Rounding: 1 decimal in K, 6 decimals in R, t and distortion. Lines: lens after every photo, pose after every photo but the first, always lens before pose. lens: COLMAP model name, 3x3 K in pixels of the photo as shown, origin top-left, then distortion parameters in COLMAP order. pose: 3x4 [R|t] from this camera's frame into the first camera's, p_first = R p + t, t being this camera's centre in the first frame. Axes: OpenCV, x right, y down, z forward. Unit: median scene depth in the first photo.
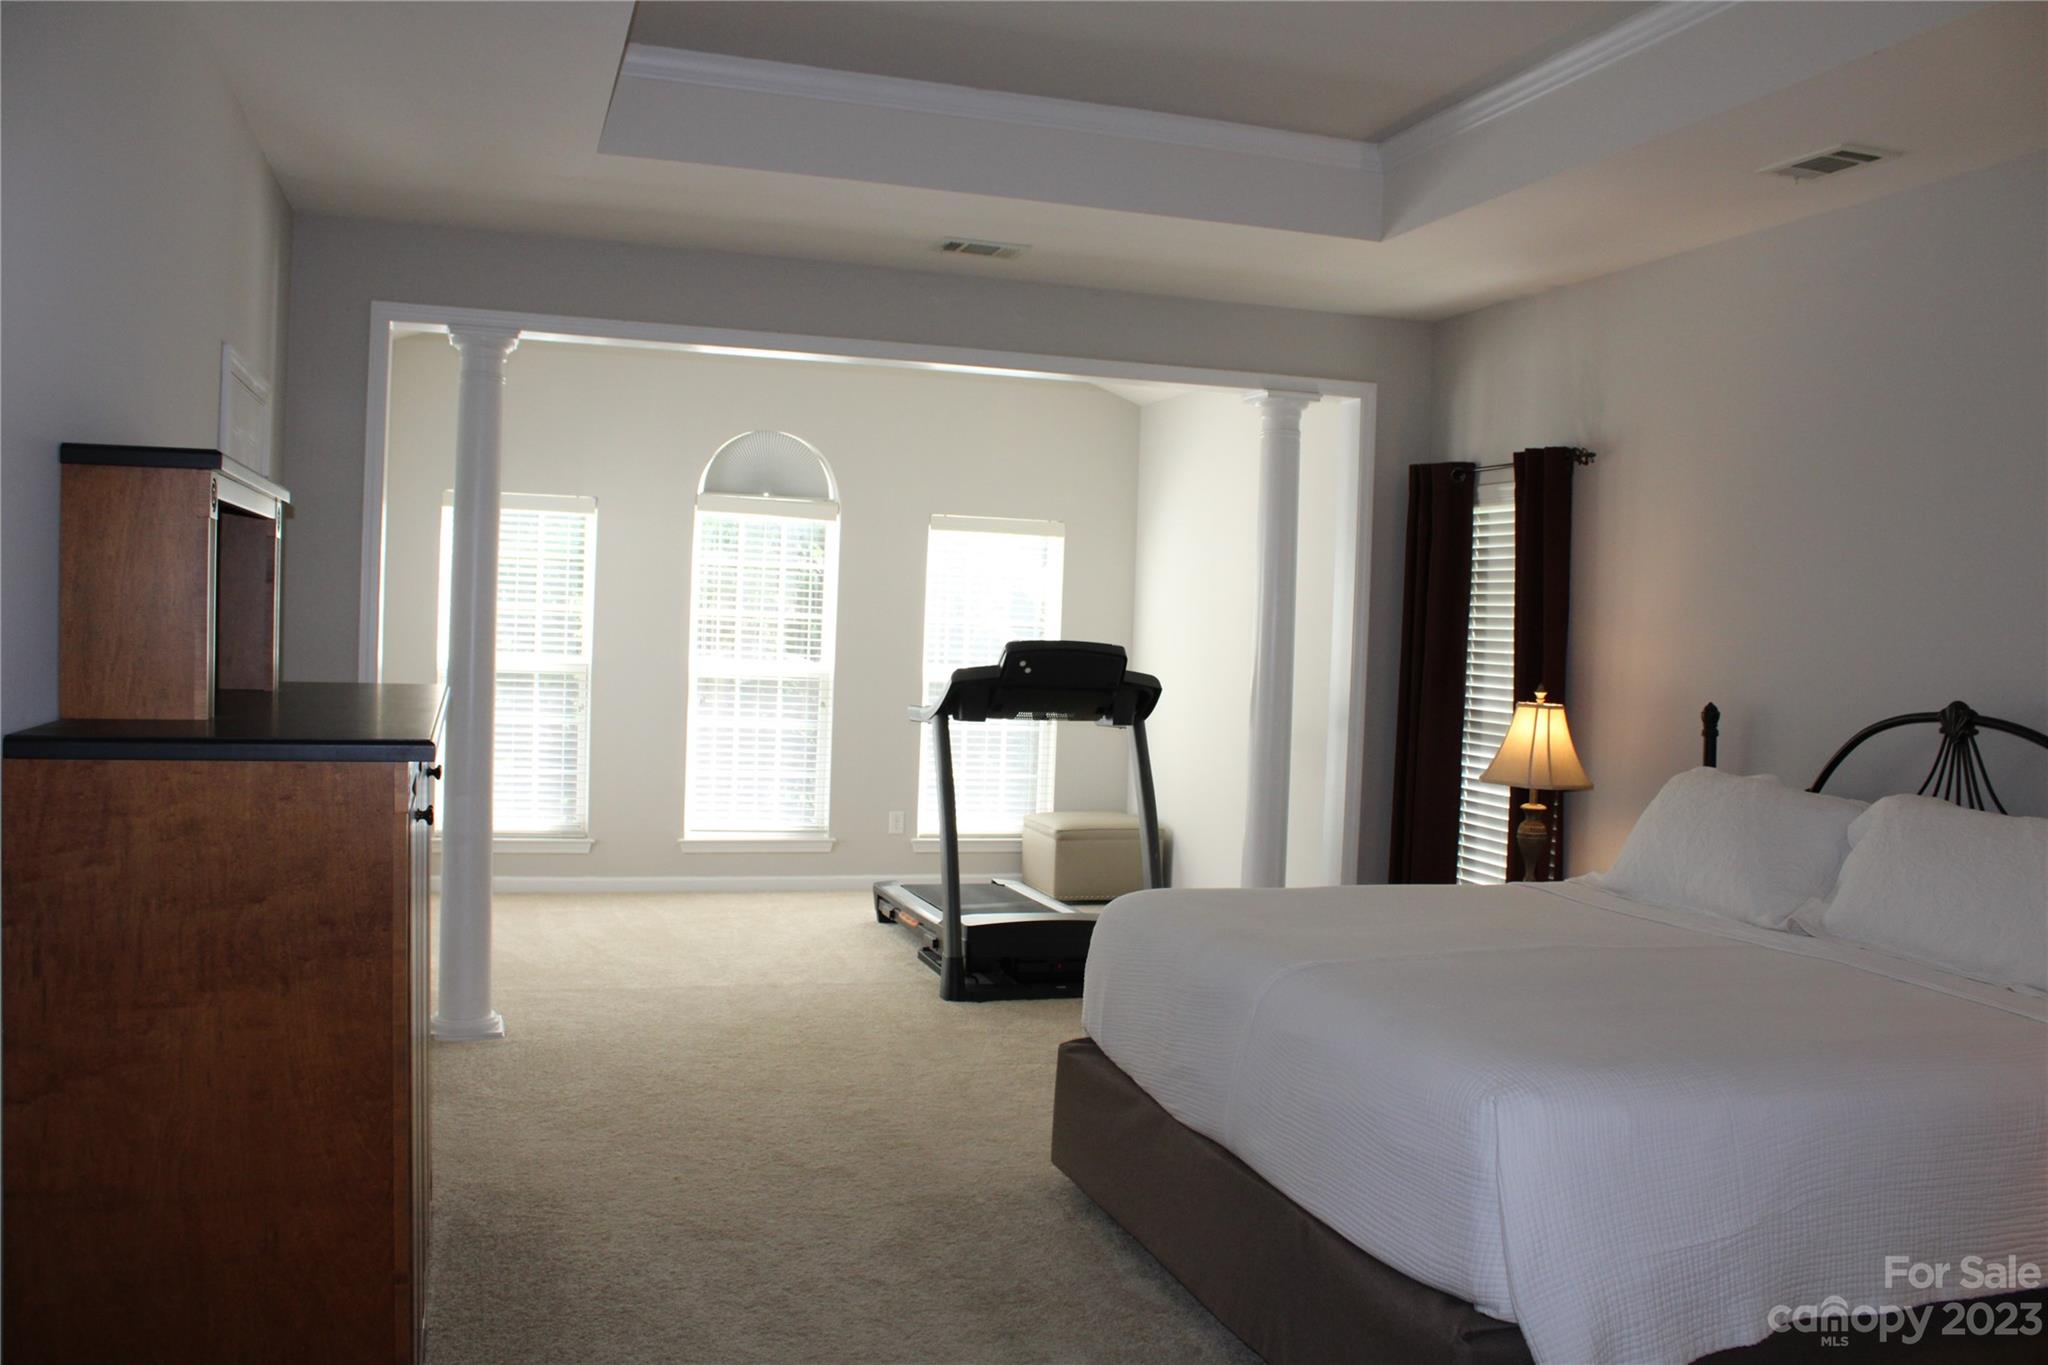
lens RADIAL K [[1695.9, 0, 1017.7], [0, 1695.9, 669.8], [0, 0, 1]] dist [-0.175320, 0.158749]
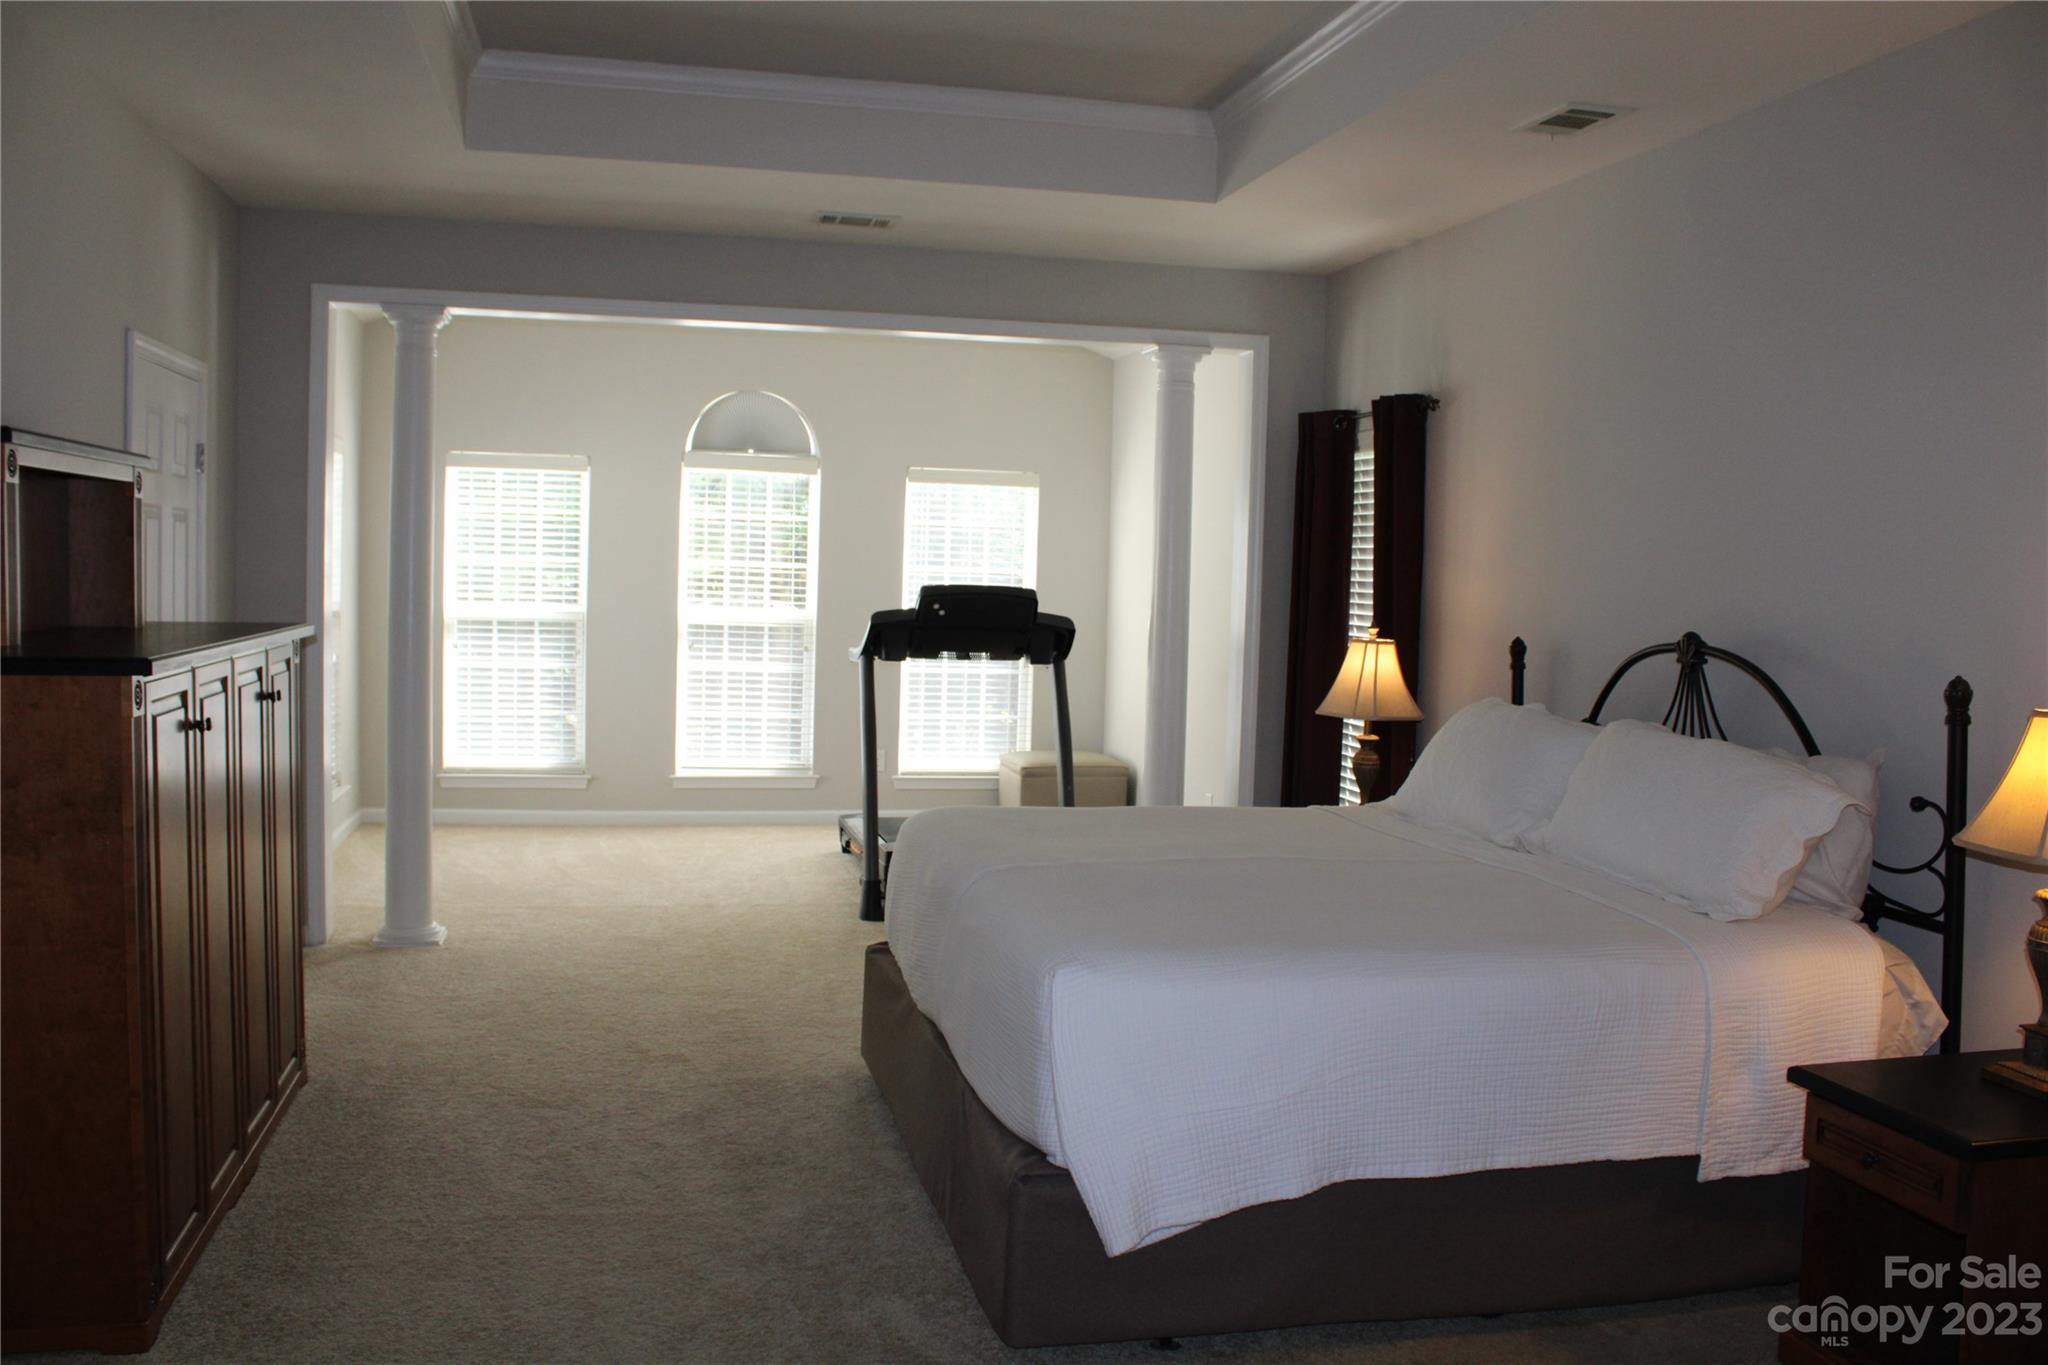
lens RADIAL K [[1695.9, 0, 1017.7], [0, 1695.9, 669.8], [0, 0, 1]] dist [-0.175320, 0.158749]
pose [[0.996589, -0.003163, -0.082461, 0.143744], [0.005434, 0.999612, 0.027321, 0.007517], [0.082343, -0.027676, 0.996220, -0.060200]]
